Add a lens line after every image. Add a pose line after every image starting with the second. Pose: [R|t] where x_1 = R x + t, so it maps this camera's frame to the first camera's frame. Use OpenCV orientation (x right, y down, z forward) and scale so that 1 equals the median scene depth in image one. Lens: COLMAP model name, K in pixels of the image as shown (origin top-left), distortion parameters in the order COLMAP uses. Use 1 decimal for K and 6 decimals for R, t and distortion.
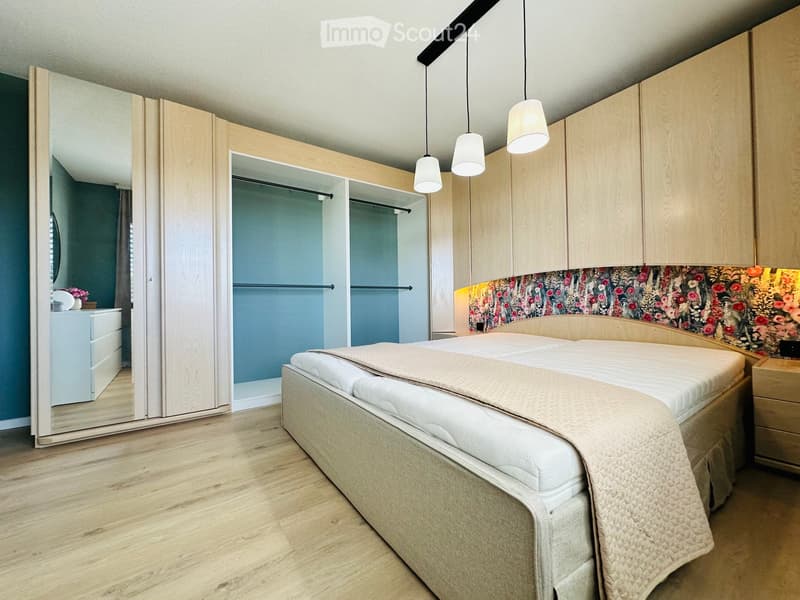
lens RADIAL K [[321.4, 0, 397.2], [0, 321.4, 301.4], [0, 0, 1]] dist [-0.008173, 0.002060]
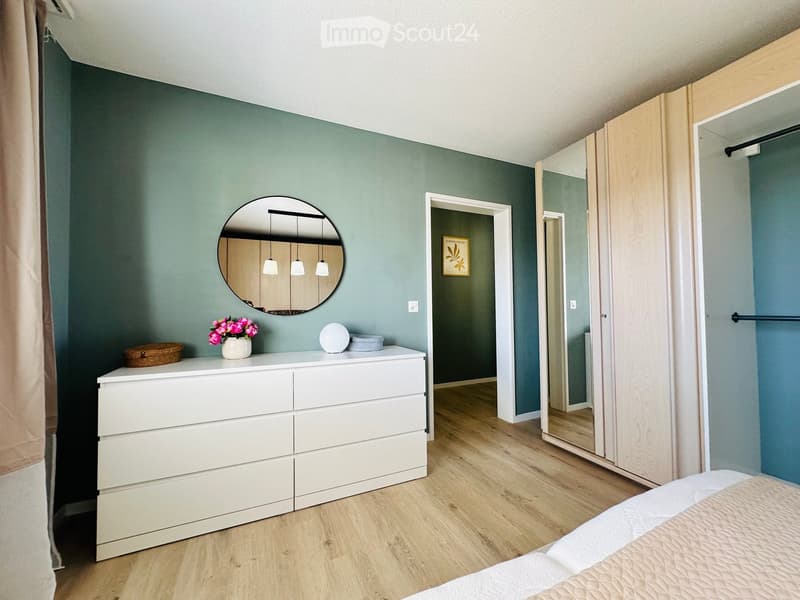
lens RADIAL K [[321.4, 0, 398.7], [0, 321.4, 295.9], [0, 0, 1]] dist [-0.008173, 0.002060]
pose [[-0.176528, -0.023536, -0.984014, 0.344331], [0.006345, 0.999666, -0.025049, -0.124224], [0.984275, -0.010665, -0.176320, 0.664212]]
